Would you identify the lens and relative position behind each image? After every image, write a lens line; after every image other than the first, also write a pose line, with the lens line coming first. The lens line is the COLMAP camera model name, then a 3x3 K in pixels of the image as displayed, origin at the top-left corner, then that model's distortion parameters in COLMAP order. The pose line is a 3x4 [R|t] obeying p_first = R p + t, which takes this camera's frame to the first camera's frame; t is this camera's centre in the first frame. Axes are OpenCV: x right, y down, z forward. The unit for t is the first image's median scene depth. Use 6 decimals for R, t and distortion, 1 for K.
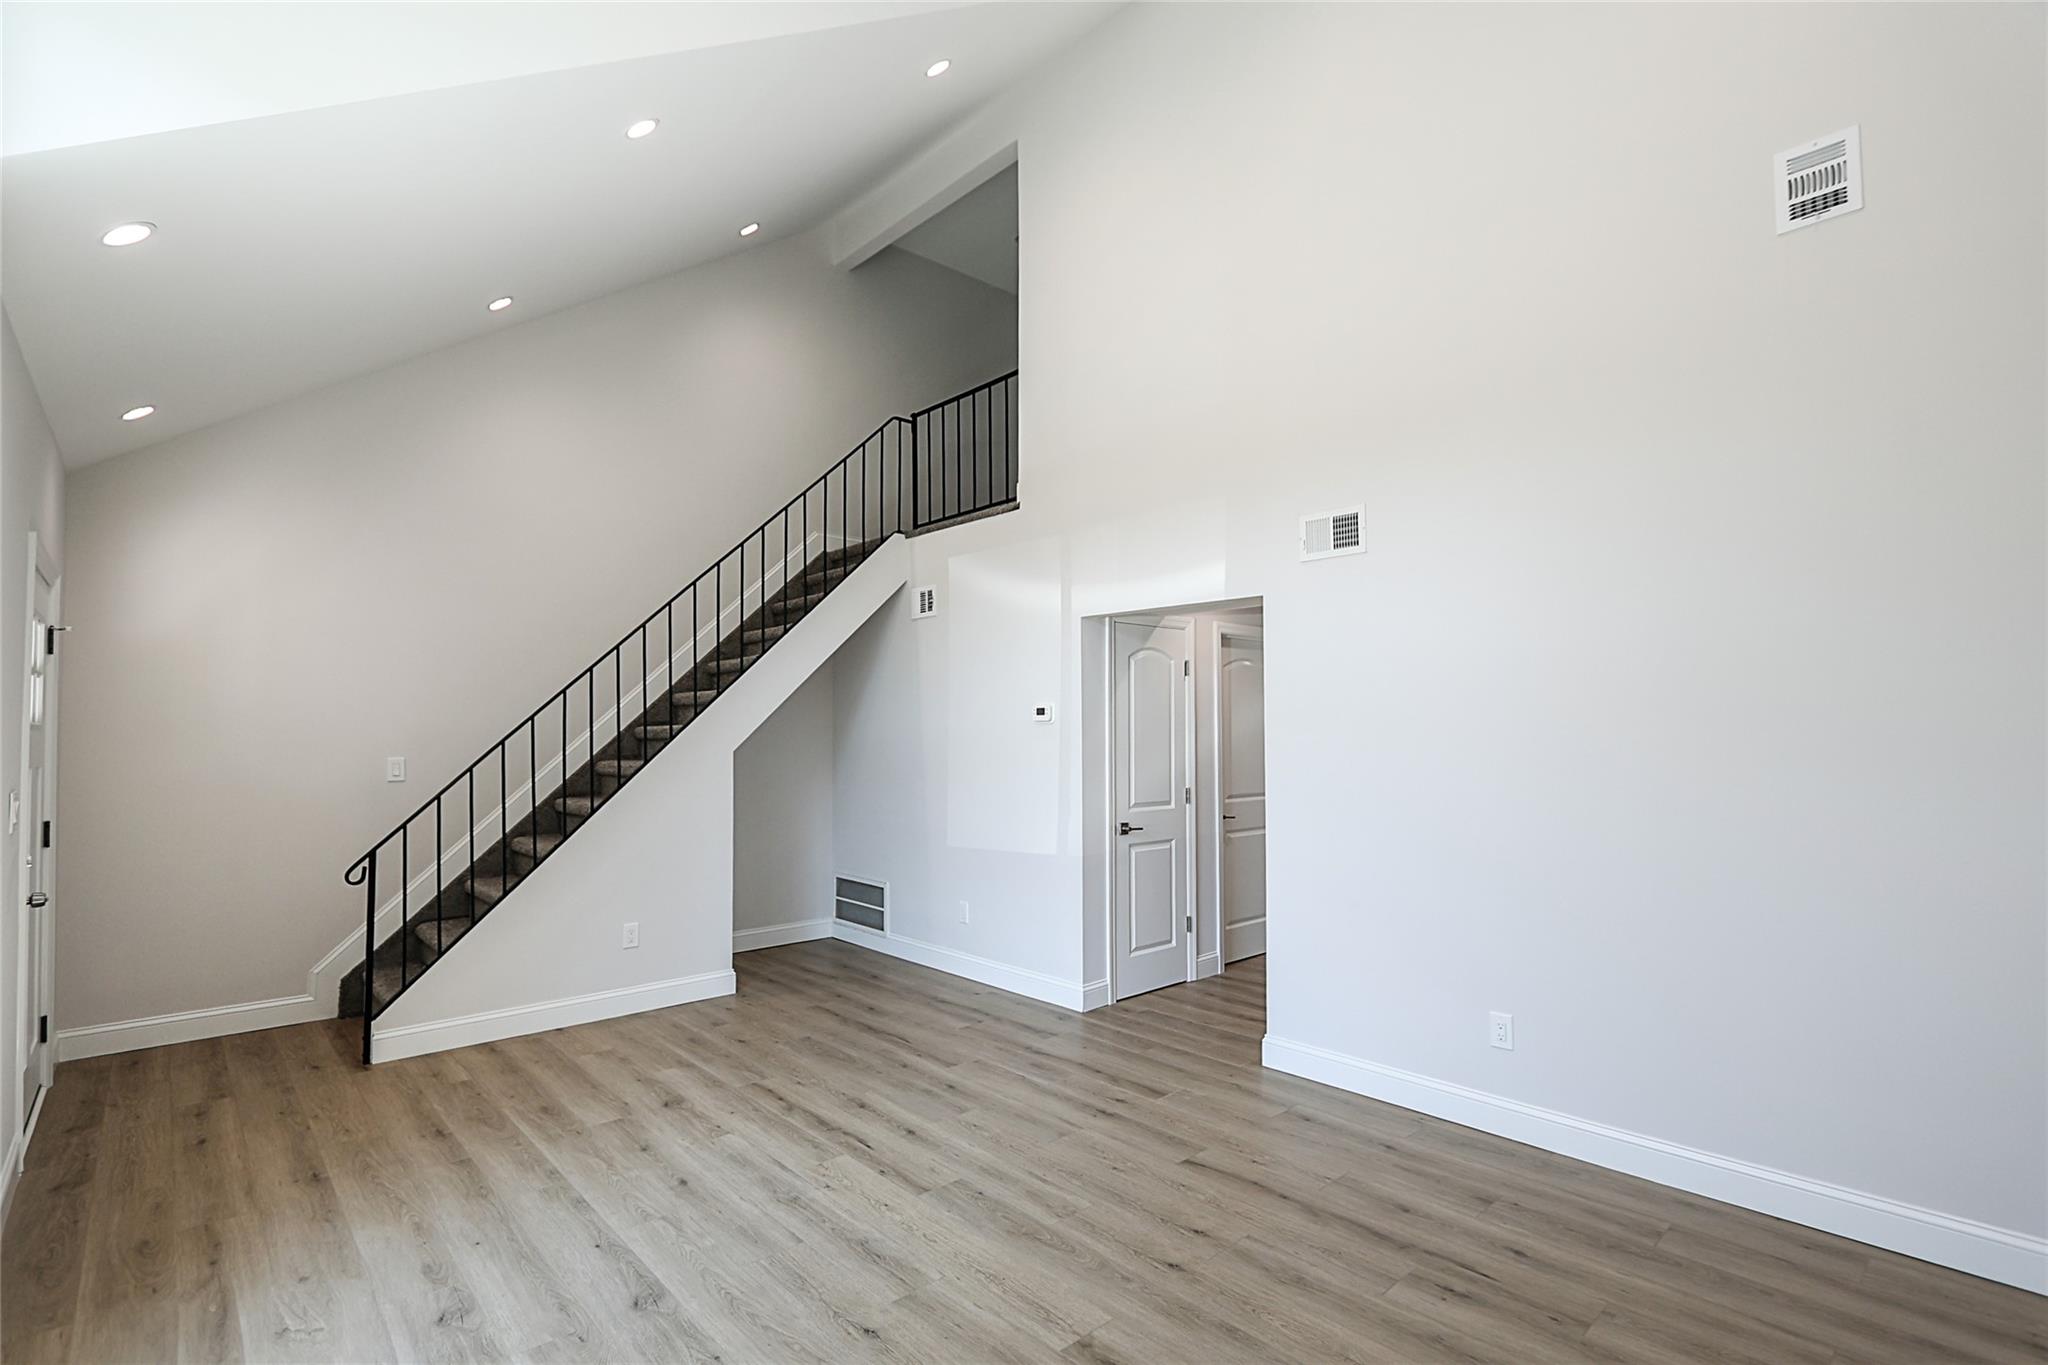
lens RADIAL K [[947.0, 0, 1021.5], [0, 947.0, 705.5], [0, 0, 1]] dist [-0.005081, -0.000847]
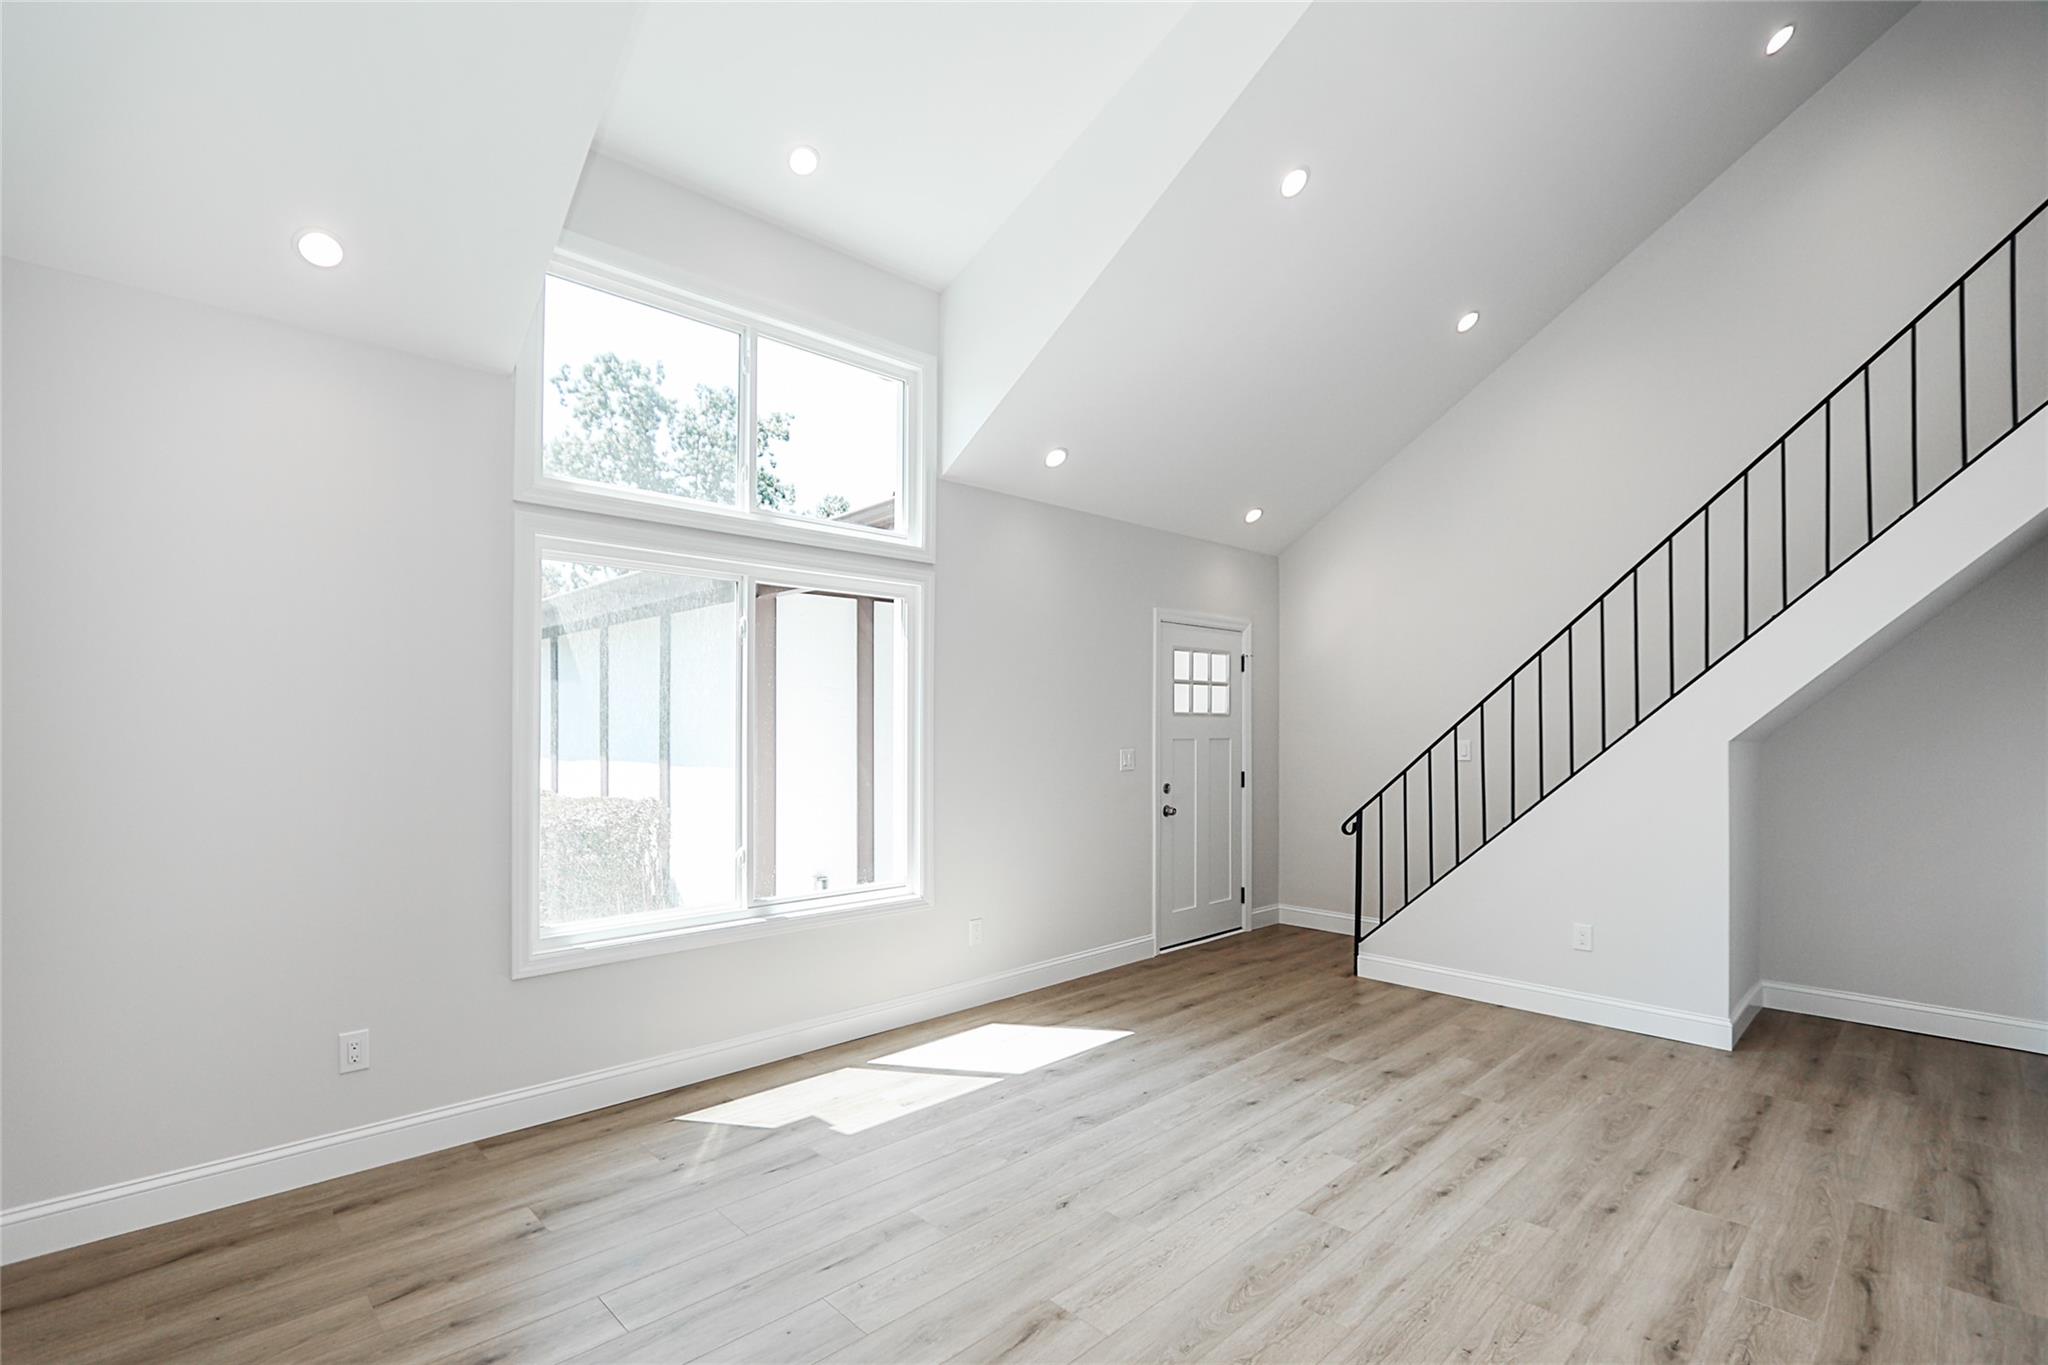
lens RADIAL K [[947.0, 0, 1021.5], [0, 947.0, 705.5], [0, 0, 1]] dist [-0.005081, -0.000847]
pose [[0.032222, -0.018025, -0.999318, 0.632879], [0.028291, 0.999453, -0.017115, 0.022270], [0.999080, -0.027720, 0.032715, 0.546032]]
